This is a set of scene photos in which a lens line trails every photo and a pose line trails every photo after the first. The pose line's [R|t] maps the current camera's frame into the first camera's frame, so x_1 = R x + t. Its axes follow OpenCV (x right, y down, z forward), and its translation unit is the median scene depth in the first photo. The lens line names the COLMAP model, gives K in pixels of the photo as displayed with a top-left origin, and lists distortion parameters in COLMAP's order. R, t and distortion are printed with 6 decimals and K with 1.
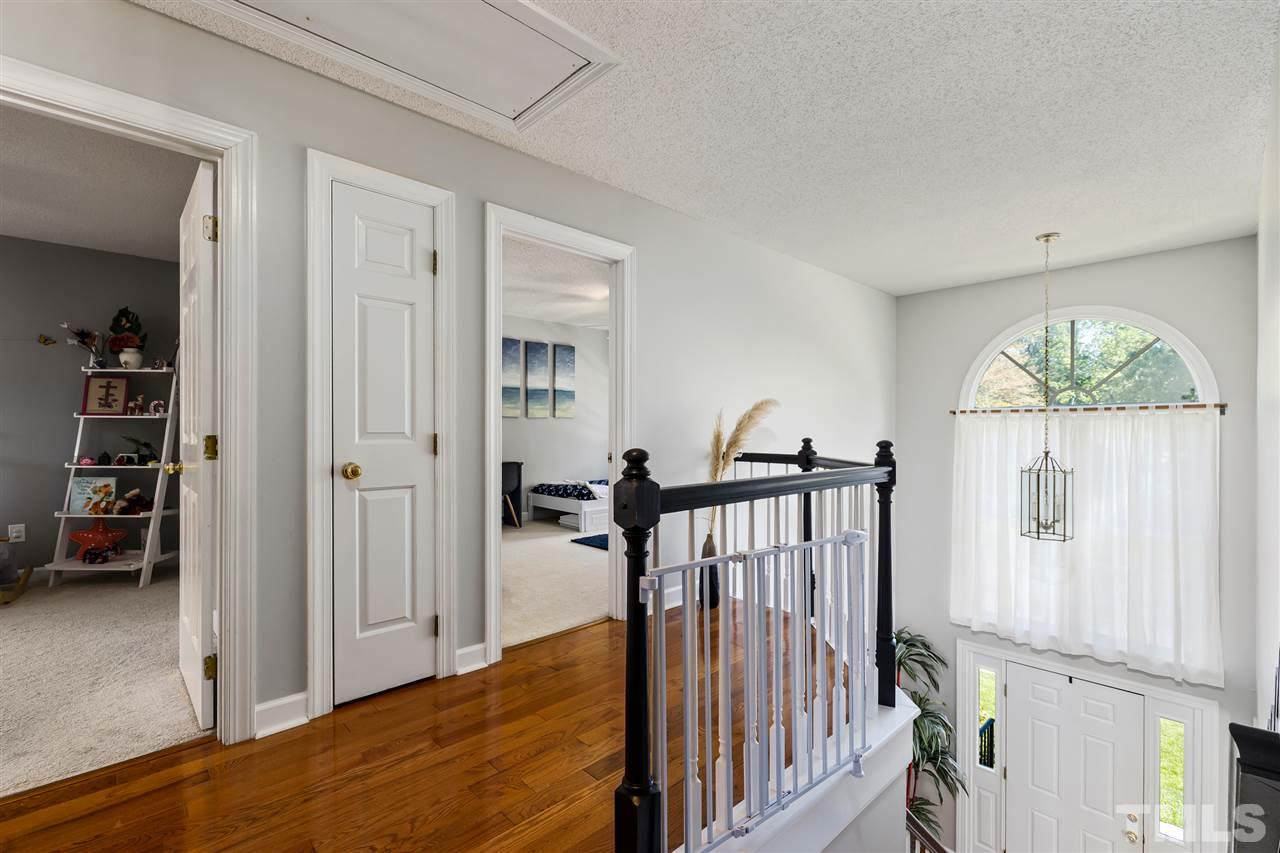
lens RADIAL K [[552.8, 0, 640.5], [0, 552.8, 431.1], [0, 0, 1]] dist [-0.000666, 0.000031]
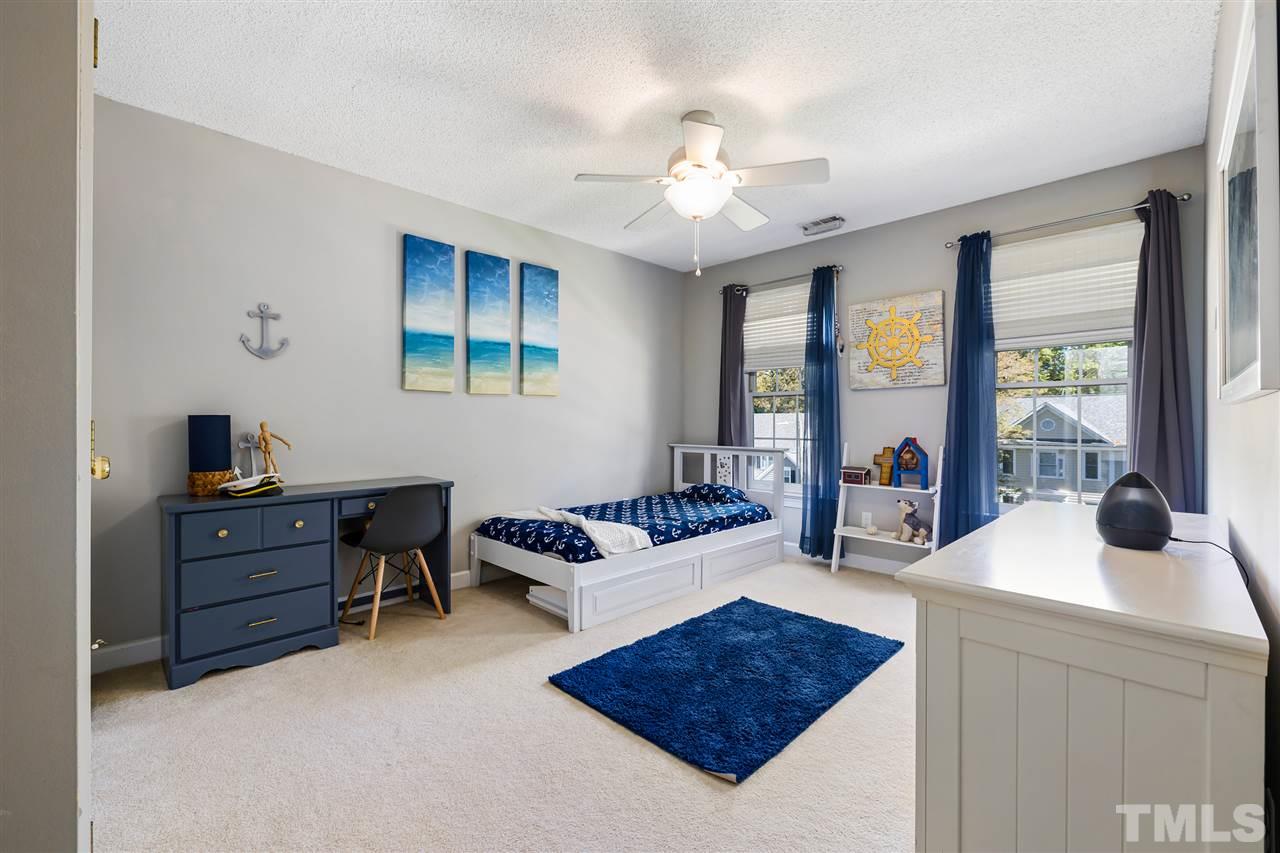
lens RADIAL K [[552.8, 0, 635.5], [0, 552.8, 423.8], [0, 0, 1]] dist [-0.000666, 0.000031]
pose [[0.999654, 0.002789, 0.026171, -0.088663], [-0.002917, 0.999984, 0.004851, 0.002324], [-0.026157, -0.004925, 0.999646, 0.705426]]
